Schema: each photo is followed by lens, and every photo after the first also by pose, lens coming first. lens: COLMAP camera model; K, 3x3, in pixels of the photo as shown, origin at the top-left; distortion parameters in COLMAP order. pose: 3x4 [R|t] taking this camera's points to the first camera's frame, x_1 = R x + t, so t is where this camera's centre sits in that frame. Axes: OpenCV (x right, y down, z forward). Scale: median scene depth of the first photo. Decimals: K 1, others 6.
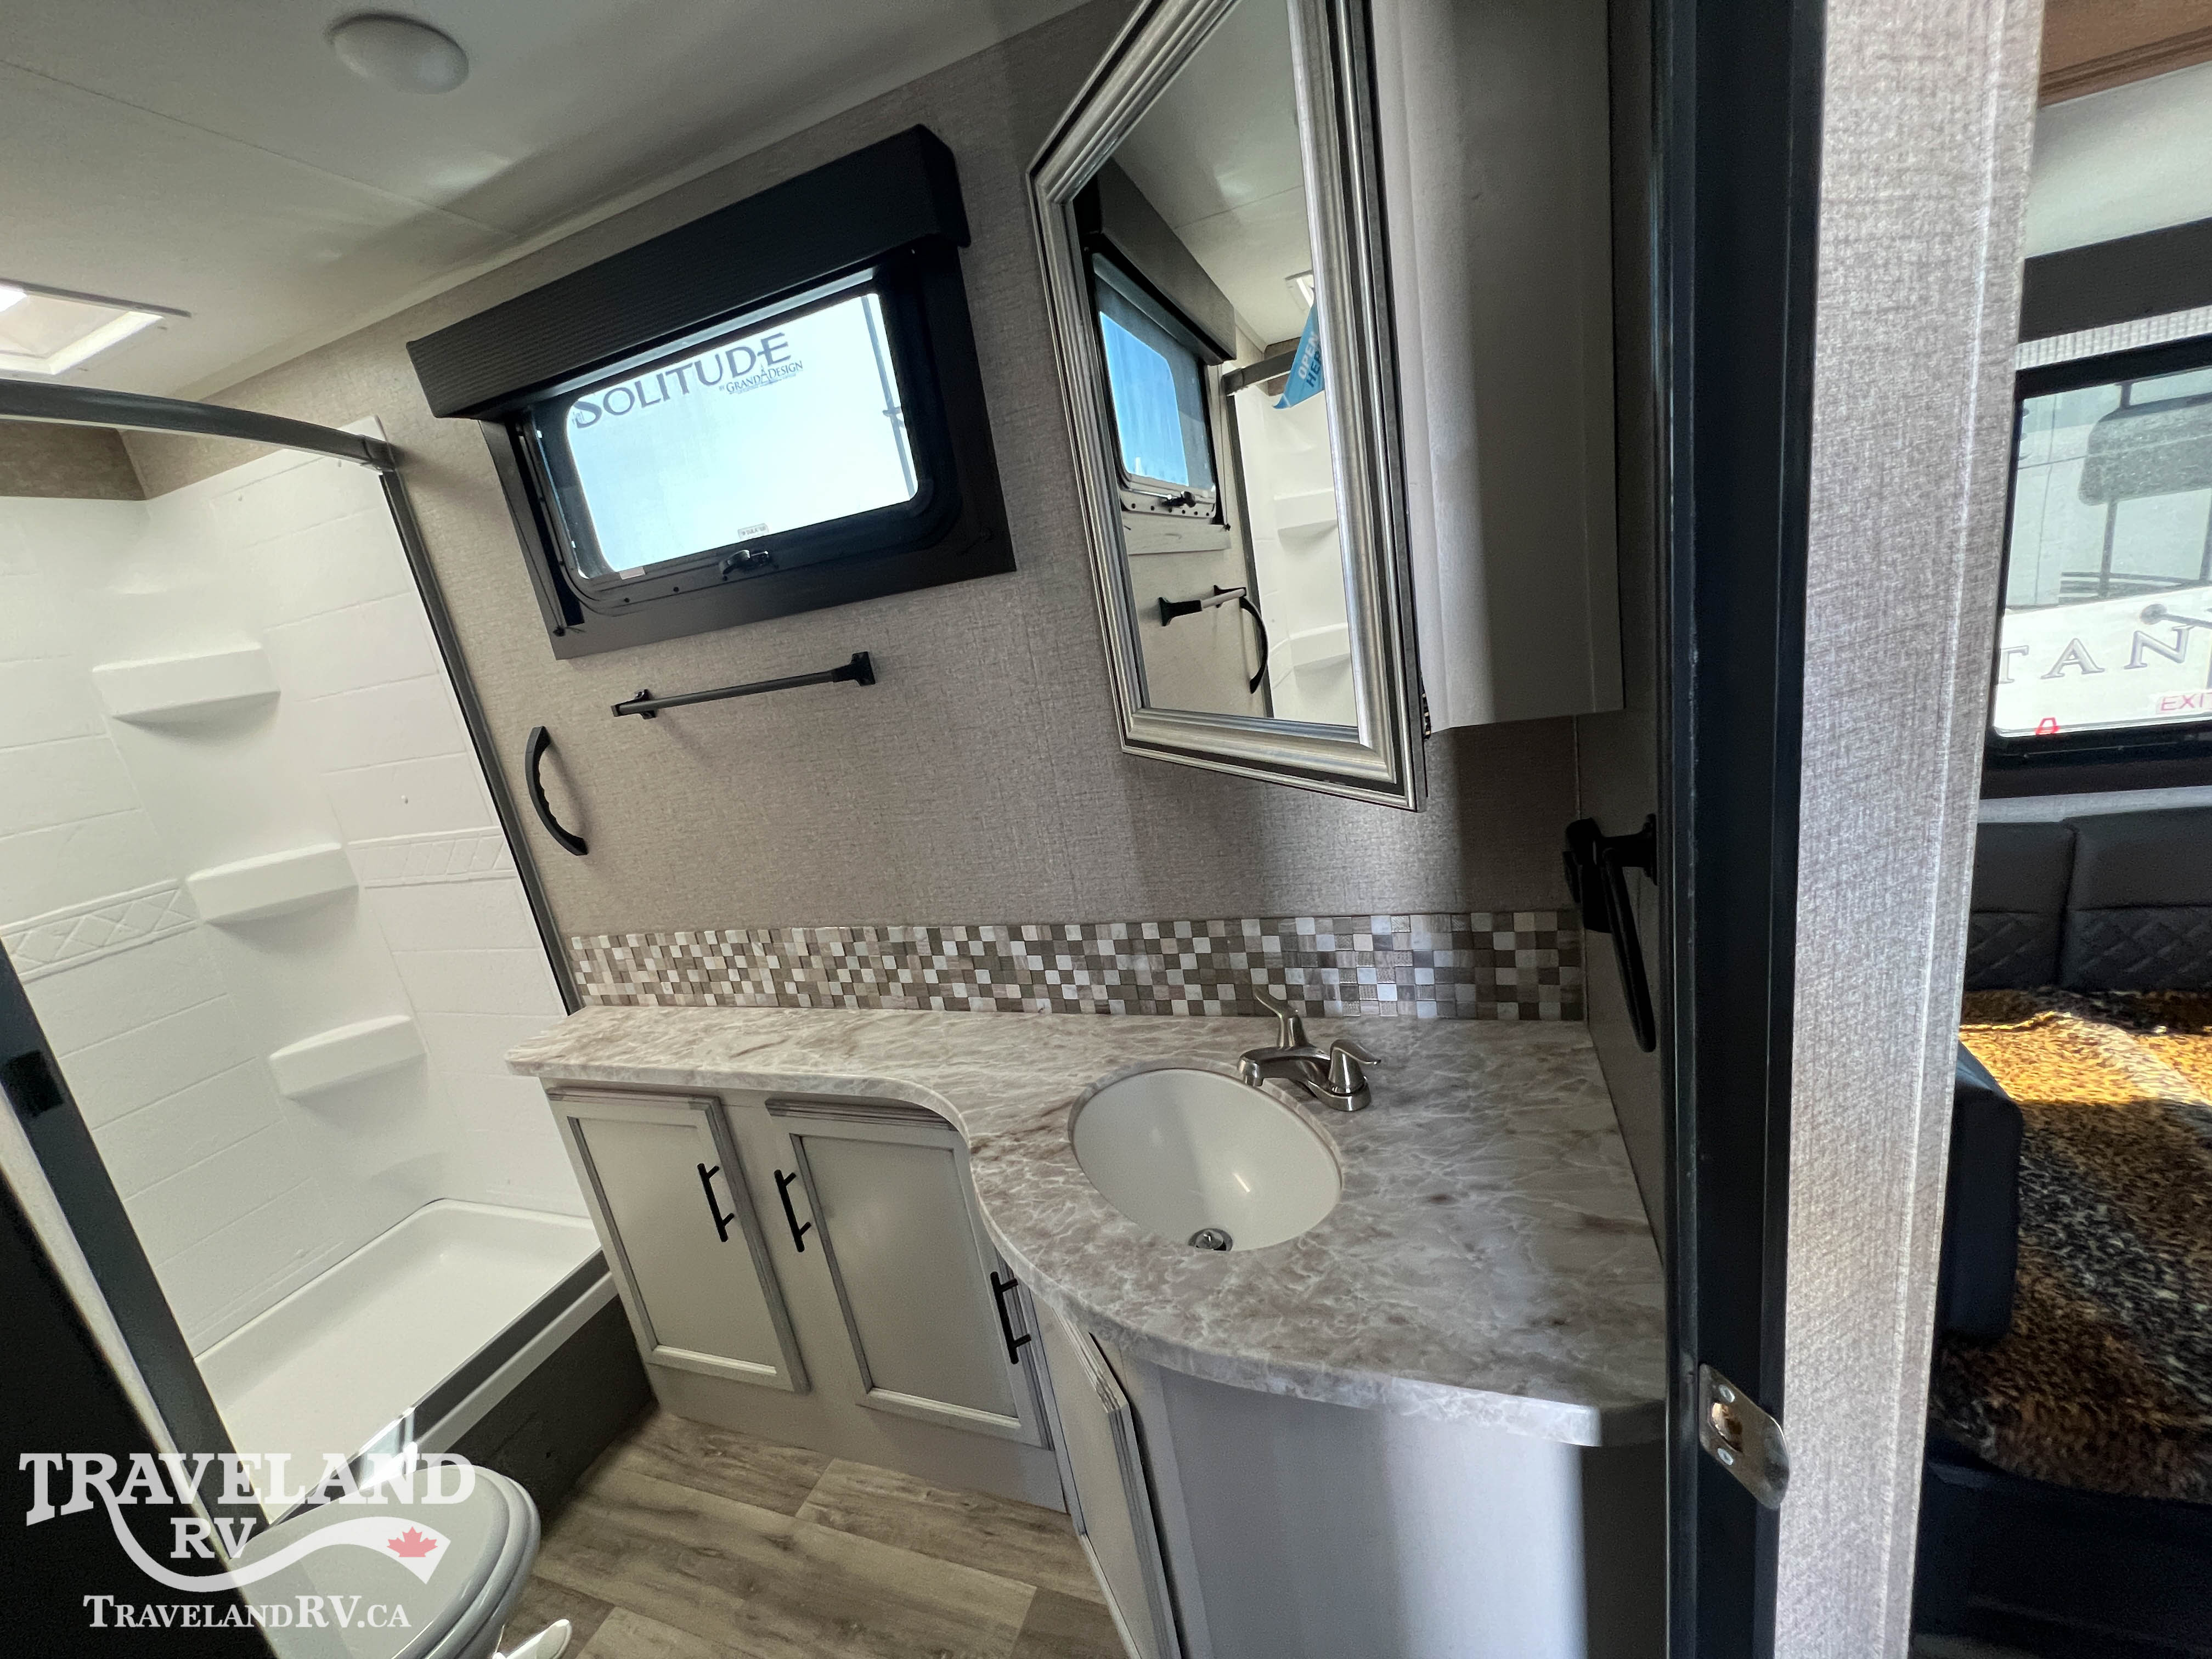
lens RADIAL K [[885.4, 0, 1111.2], [0, 885.4, 832.3], [0, 0, 1]] dist [-0.005339, 0.000418]
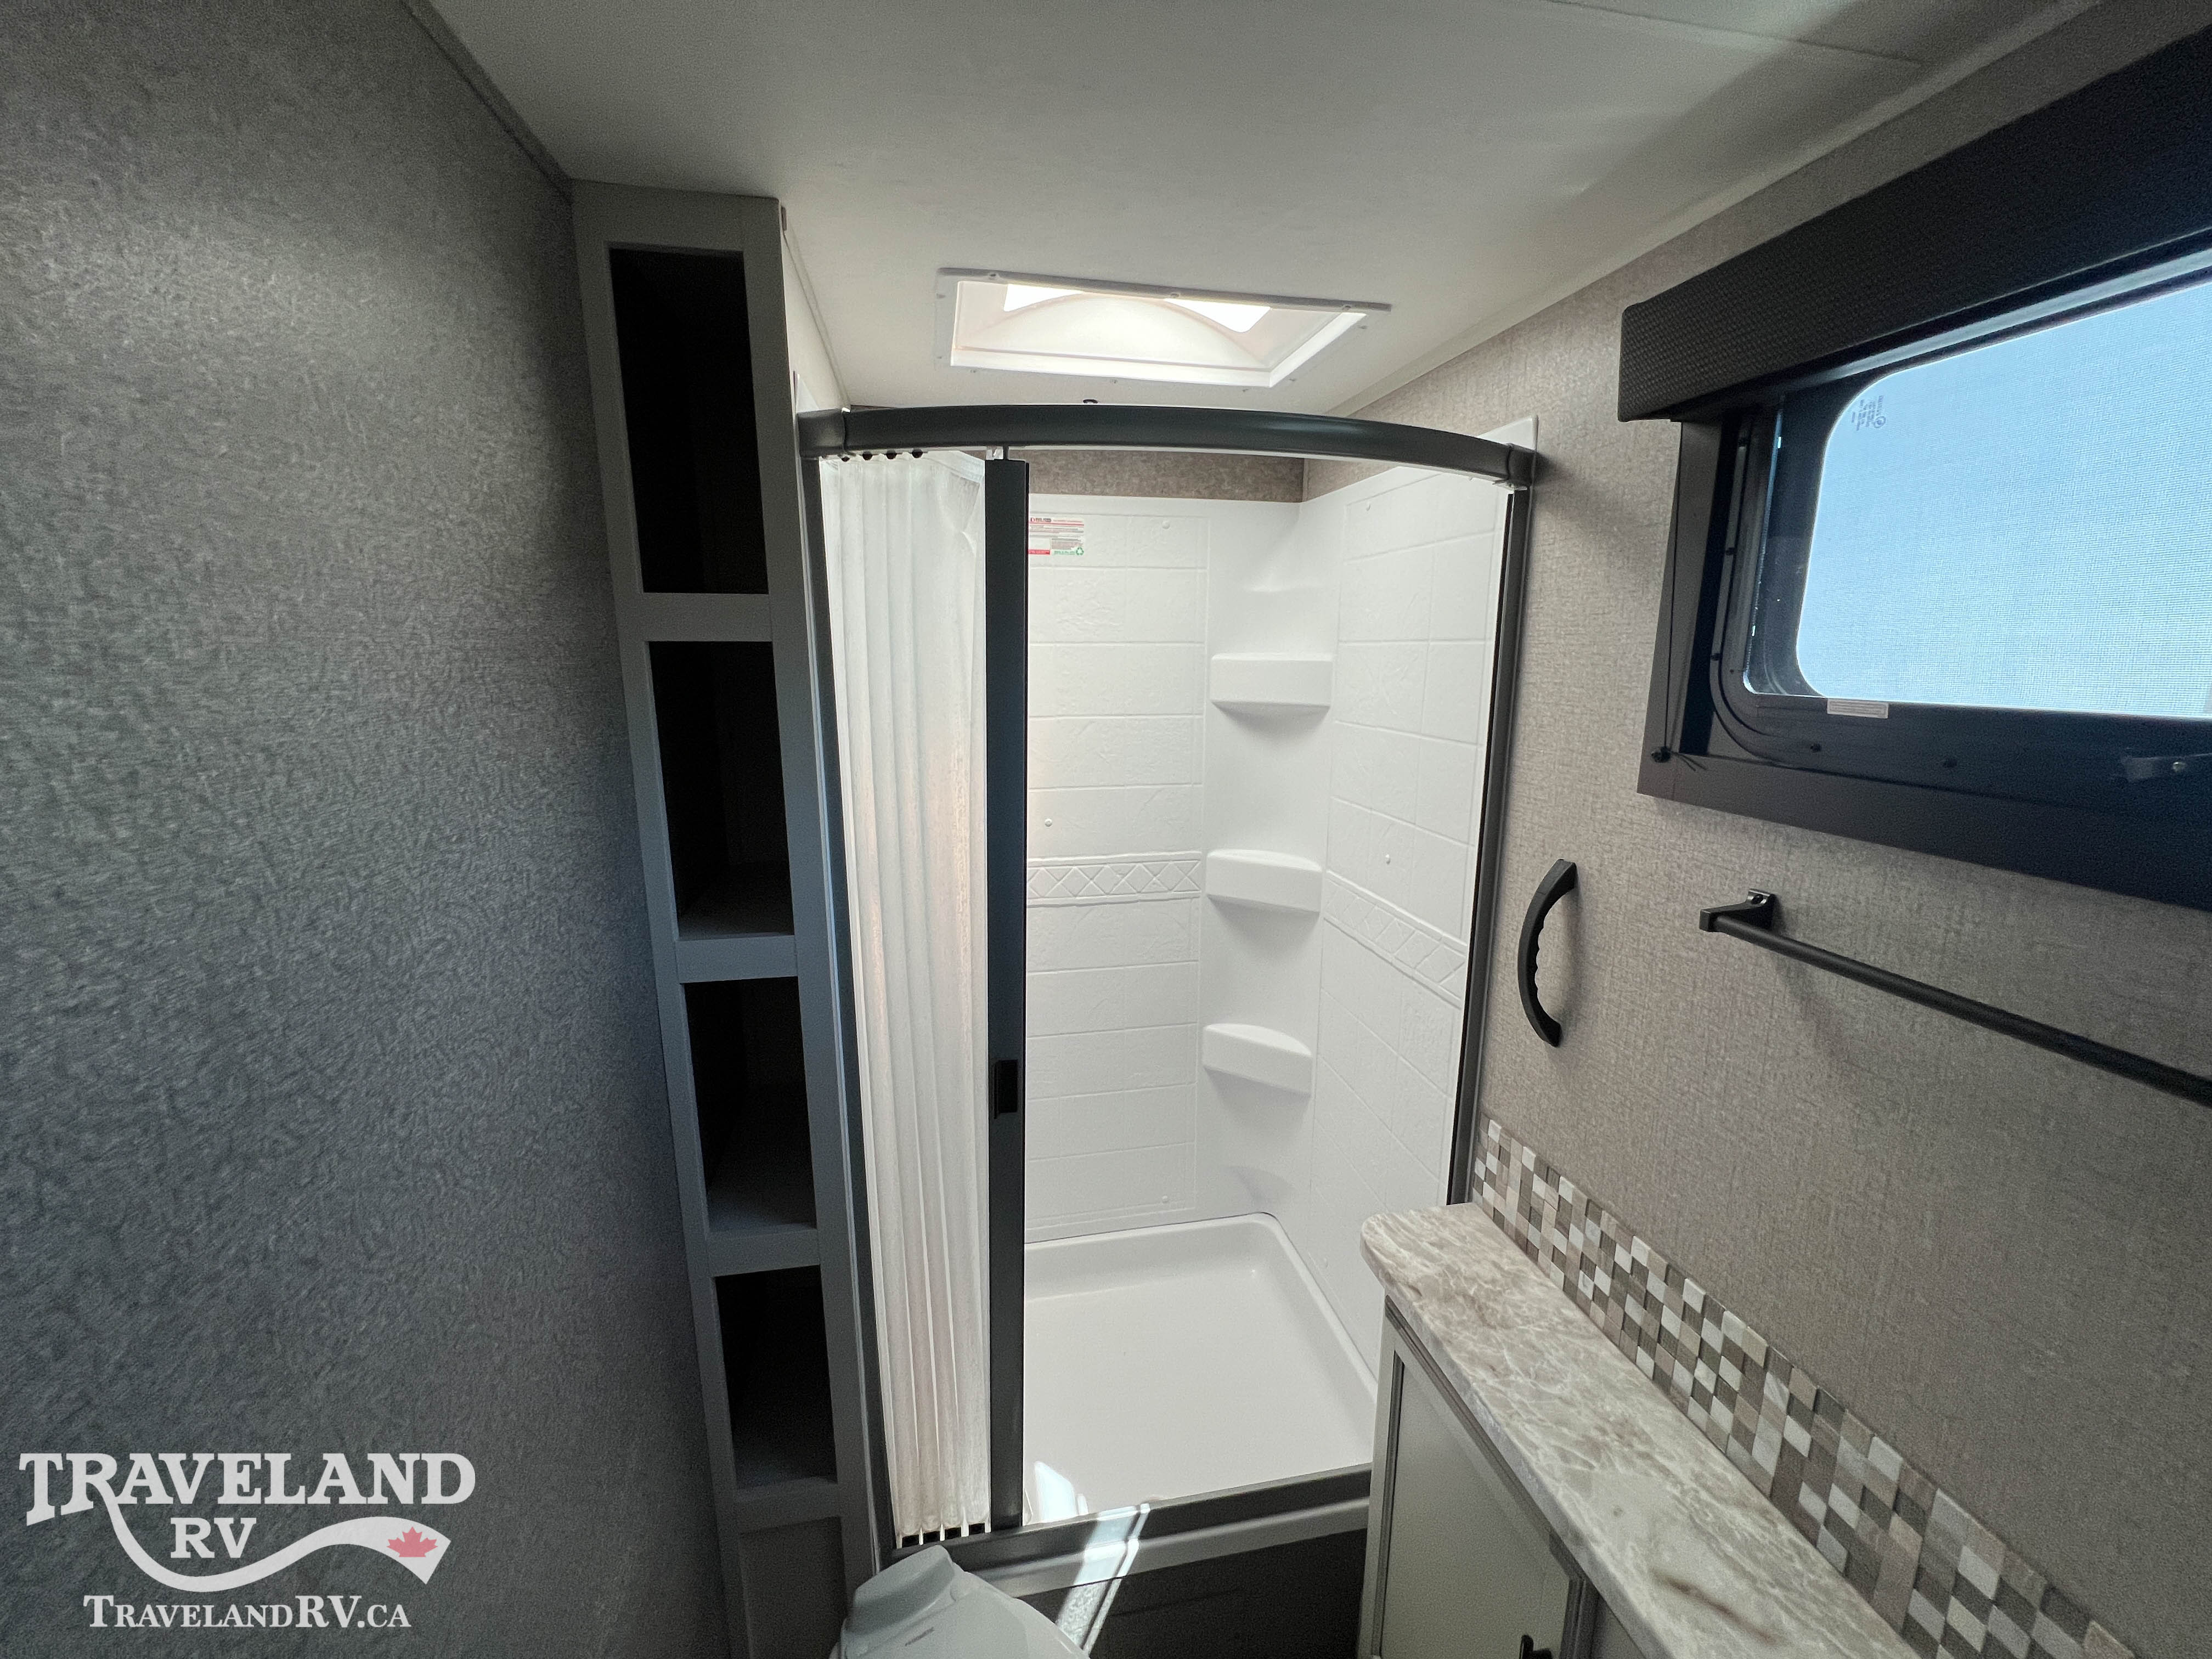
lens RADIAL K [[883.7, 0, 1105.5], [0, 883.7, 826.6], [0, 0, 1]] dist [-0.002376, 0.000210]
pose [[0.504393, 0.329909, -0.797965, -0.287033], [-0.299925, 0.933532, 0.196375, -0.173393], [0.809711, 0.140279, 0.569815, 0.305526]]
